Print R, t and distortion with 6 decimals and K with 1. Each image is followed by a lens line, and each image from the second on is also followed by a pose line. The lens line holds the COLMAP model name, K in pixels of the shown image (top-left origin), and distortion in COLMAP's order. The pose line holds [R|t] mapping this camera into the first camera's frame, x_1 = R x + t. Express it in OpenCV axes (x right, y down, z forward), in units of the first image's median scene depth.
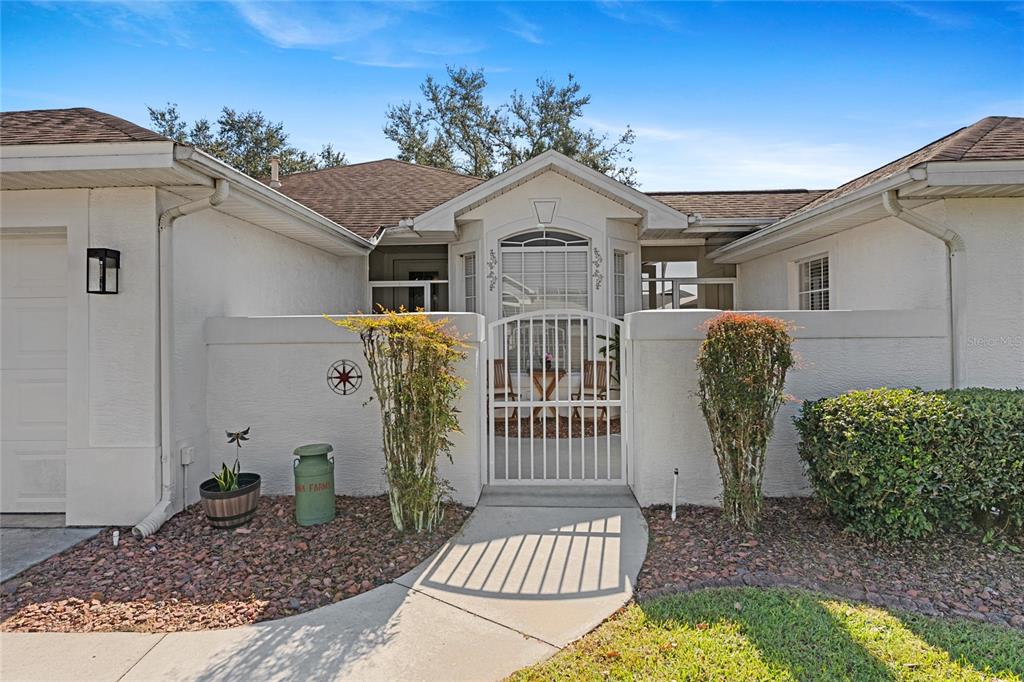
lens RADIAL K [[549.9, 0, 523.4], [0, 549.9, 327.2], [0, 0, 1]] dist [-0.013976, -0.001192]
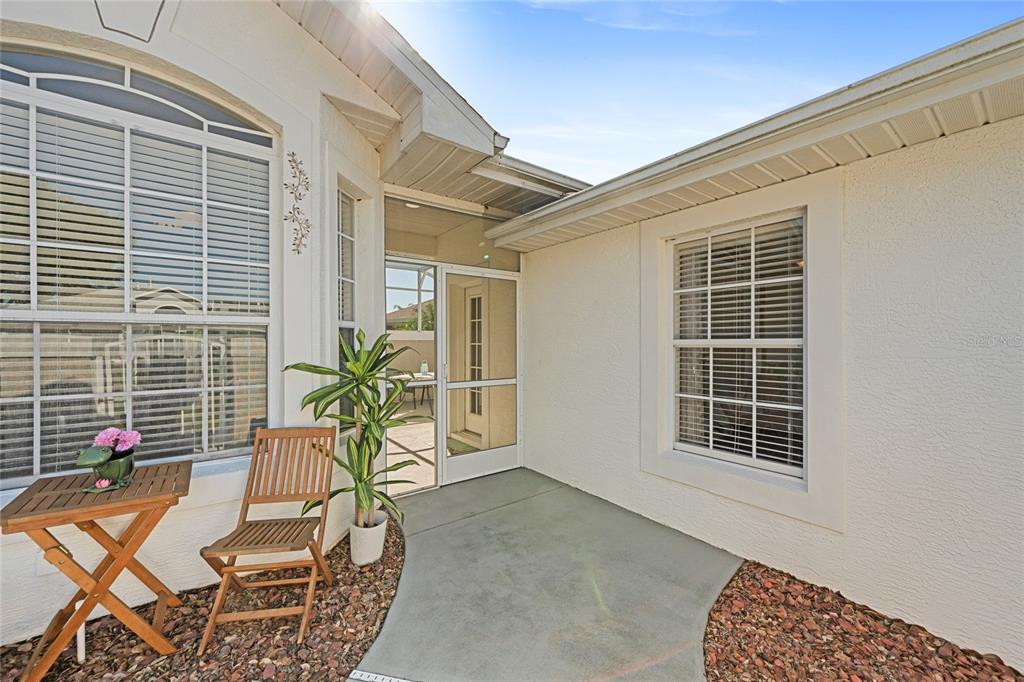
lens RADIAL K [[404.8, 0, 508.5], [0, 404.8, 343.0], [0, 0, 1]] dist [0.001396, -0.000098]
pose [[0.799074, 0.005373, 0.601208, 0.029942], [-0.012400, 0.999895, 0.007545, -0.002123], [-0.601104, -0.013484, 0.799057, 0.250030]]
